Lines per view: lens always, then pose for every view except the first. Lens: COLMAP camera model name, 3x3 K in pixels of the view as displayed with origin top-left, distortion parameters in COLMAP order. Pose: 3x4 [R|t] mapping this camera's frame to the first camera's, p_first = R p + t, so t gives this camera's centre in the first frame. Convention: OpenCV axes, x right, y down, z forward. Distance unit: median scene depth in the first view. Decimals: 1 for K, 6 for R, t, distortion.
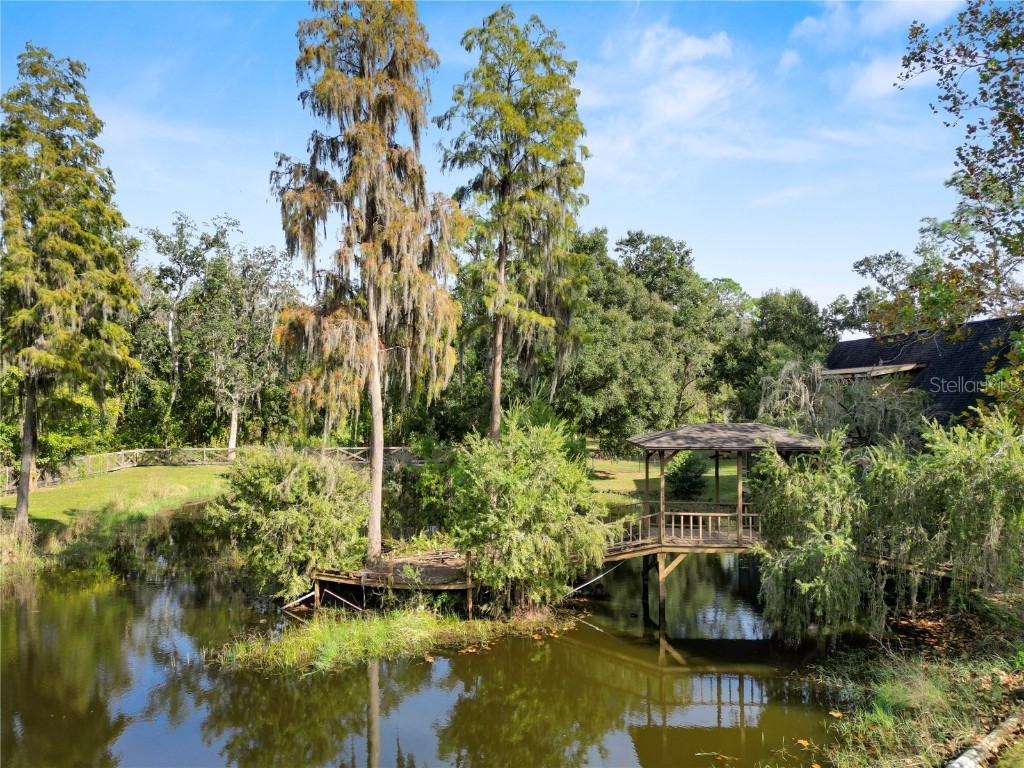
lens RADIAL K [[729.9, 0, 513.0], [0, 729.9, 381.4], [0, 0, 1]] dist [0.084142, -0.083754]
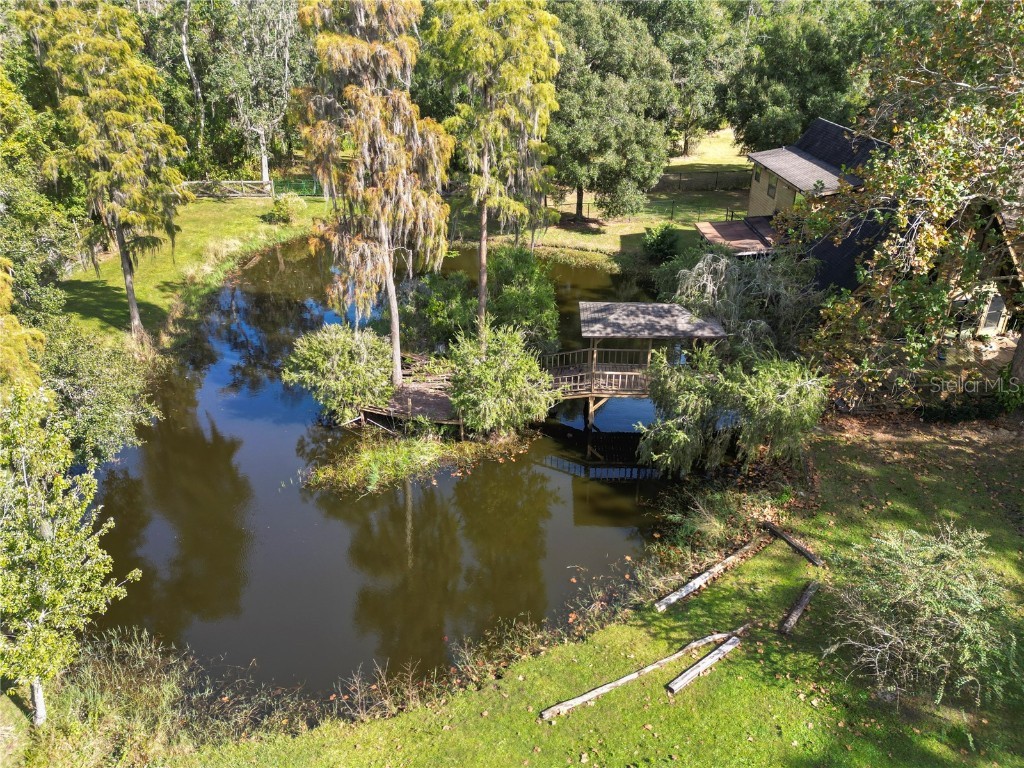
lens RADIAL K [[729.9, 0, 513.0], [0, 729.9, 381.4], [0, 0, 1]] dist [0.084142, -0.083754]
pose [[0.999116, 0.017689, -0.038130, 0.099532], [0.002903, 0.875926, 0.482436, -0.497397], [0.041933, -0.482120, 0.875101, -0.270208]]
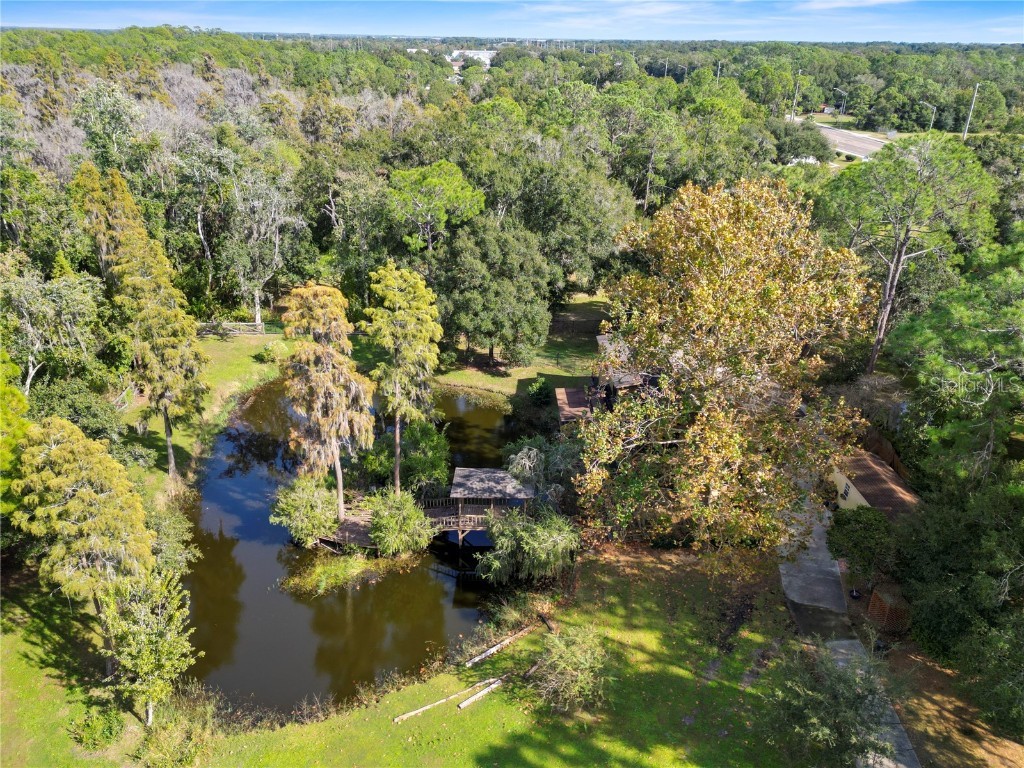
lens RADIAL K [[729.9, 0, 513.0], [0, 729.9, 381.4], [0, 0, 1]] dist [0.084142, -0.083754]
pose [[0.999563, 0.025363, -0.015169, 0.400131], [-0.015984, 0.895707, 0.444358, -1.271051], [0.024857, -0.443921, 0.895721, -0.933032]]
